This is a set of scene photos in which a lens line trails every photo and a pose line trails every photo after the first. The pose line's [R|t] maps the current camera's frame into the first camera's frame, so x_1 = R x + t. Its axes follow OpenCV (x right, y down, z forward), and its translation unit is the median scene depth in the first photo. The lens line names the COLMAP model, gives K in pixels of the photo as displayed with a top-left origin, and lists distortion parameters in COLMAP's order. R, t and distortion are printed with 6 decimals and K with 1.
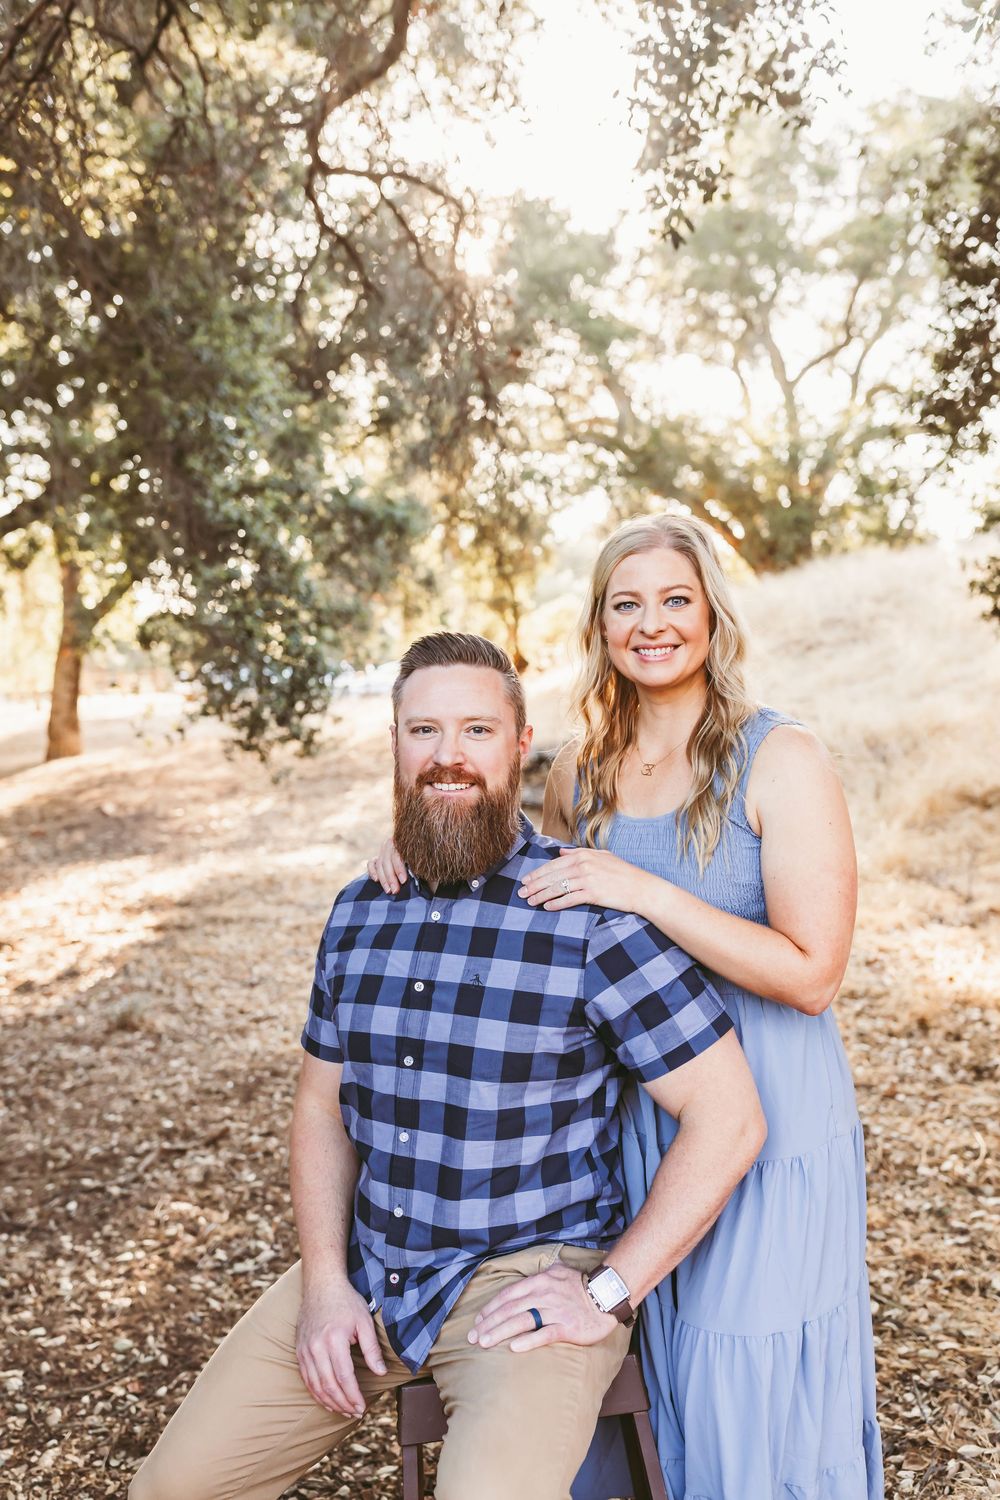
lens RADIAL K [[1468.4, 0, 489.5], [0, 1468.4, 755.0], [0, 0, 1]] dist [0.008905, 0.000000]
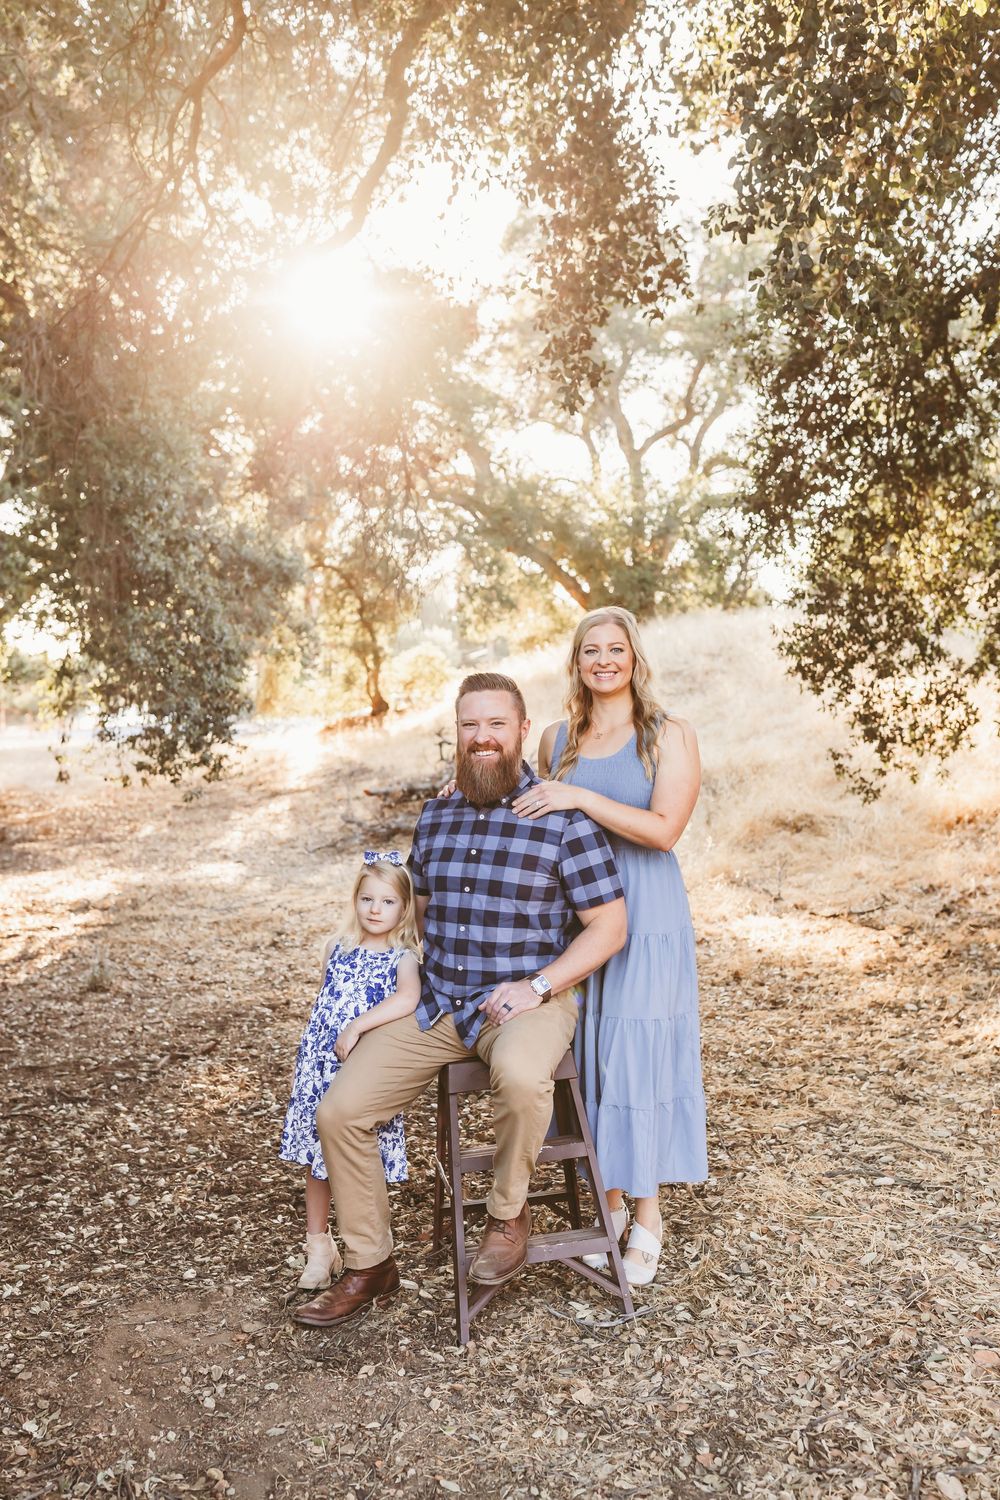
lens RADIAL K [[1468.4, 0, 494.9], [0, 1468.4, 741.5], [0, 0, 1]] dist [0.008905, 0.000000]
pose [[0.993594, 0.023800, 0.110473, -0.049321], [-0.019300, 0.998947, -0.041627, 0.020897], [-0.111347, 0.039228, 0.993007, -0.201476]]
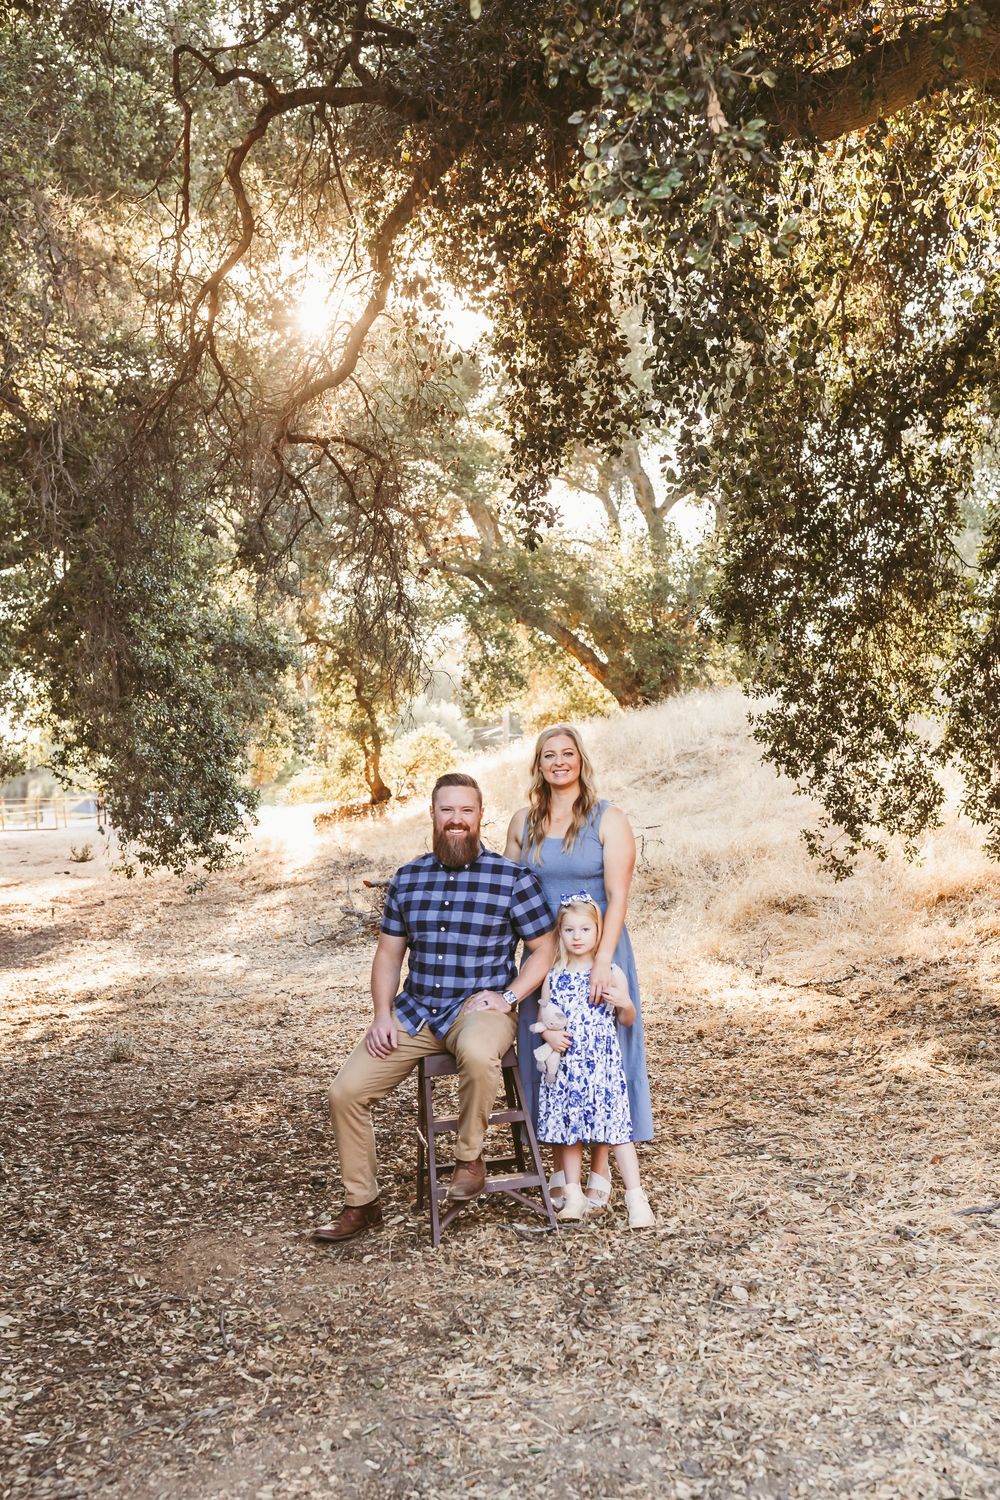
lens RADIAL K [[1624.6, 0, 483.8], [0, 1624.6, 780.6], [0, 0, 1]] dist [0.012003, 0.000000]
pose [[0.995320, 0.013456, 0.095690, -0.053843], [-0.006539, 0.997367, -0.072226, 0.031916], [-0.096410, 0.071262, 0.992787, -0.396731]]
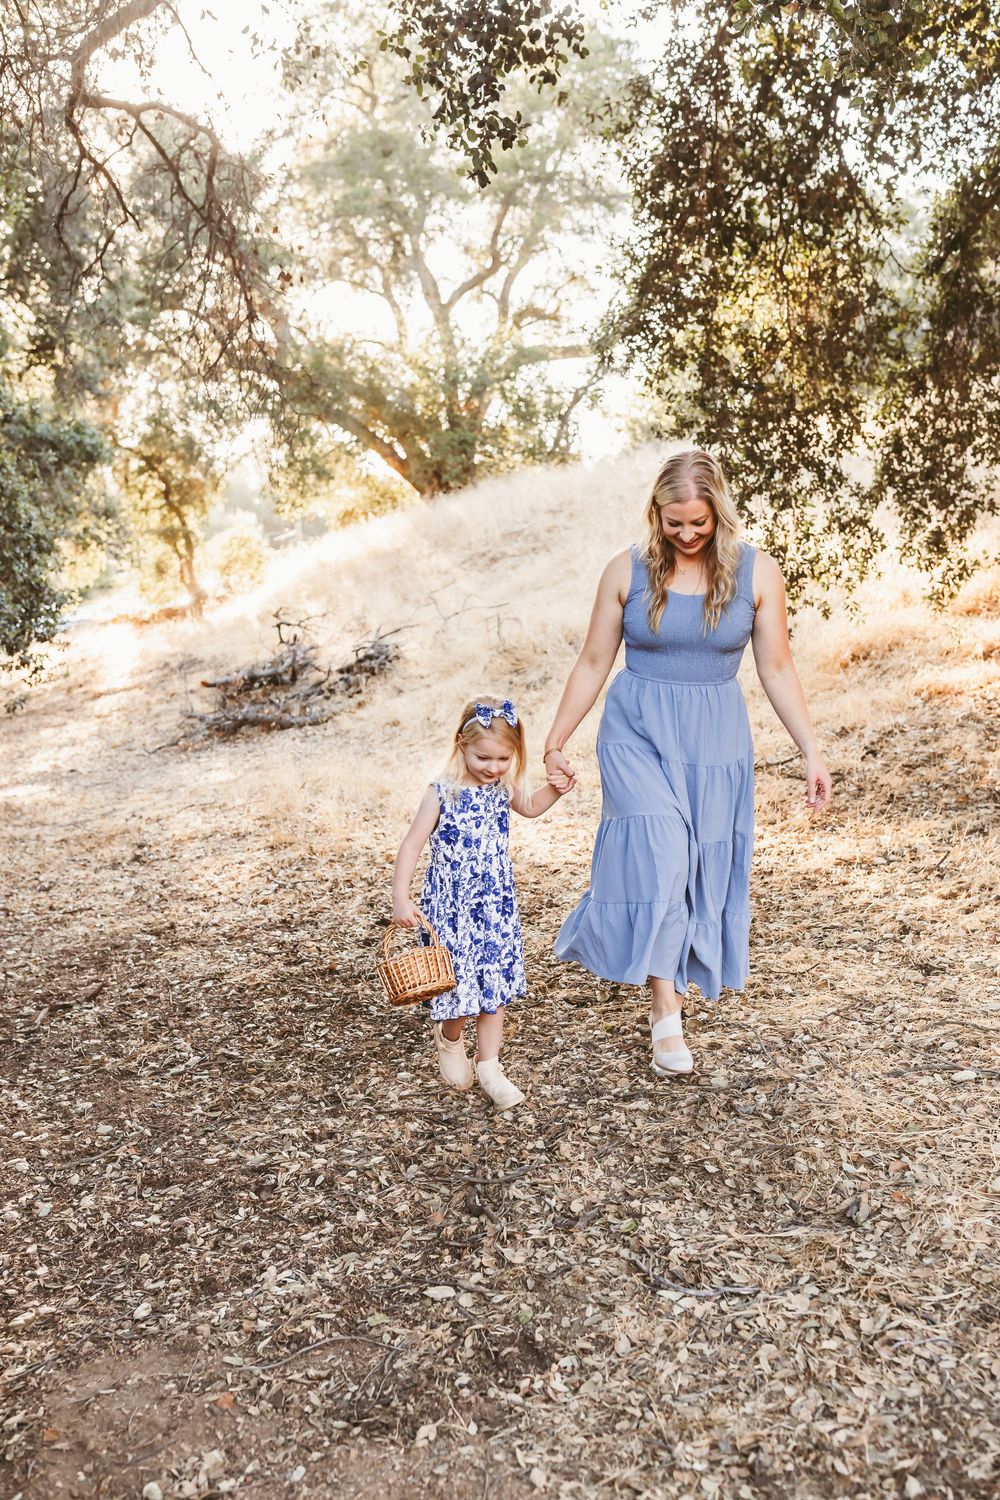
lens RADIAL K [[1468.4, 0, 518.4], [0, 1468.4, 754.6], [0, 0, 1]] dist [0.008905, 0.000000]
pose [[0.966711, -0.076133, 0.244283, -0.078622], [0.064680, 0.996412, 0.054578, 0.024078], [-0.247562, -0.036961, 0.968167, -0.085472]]
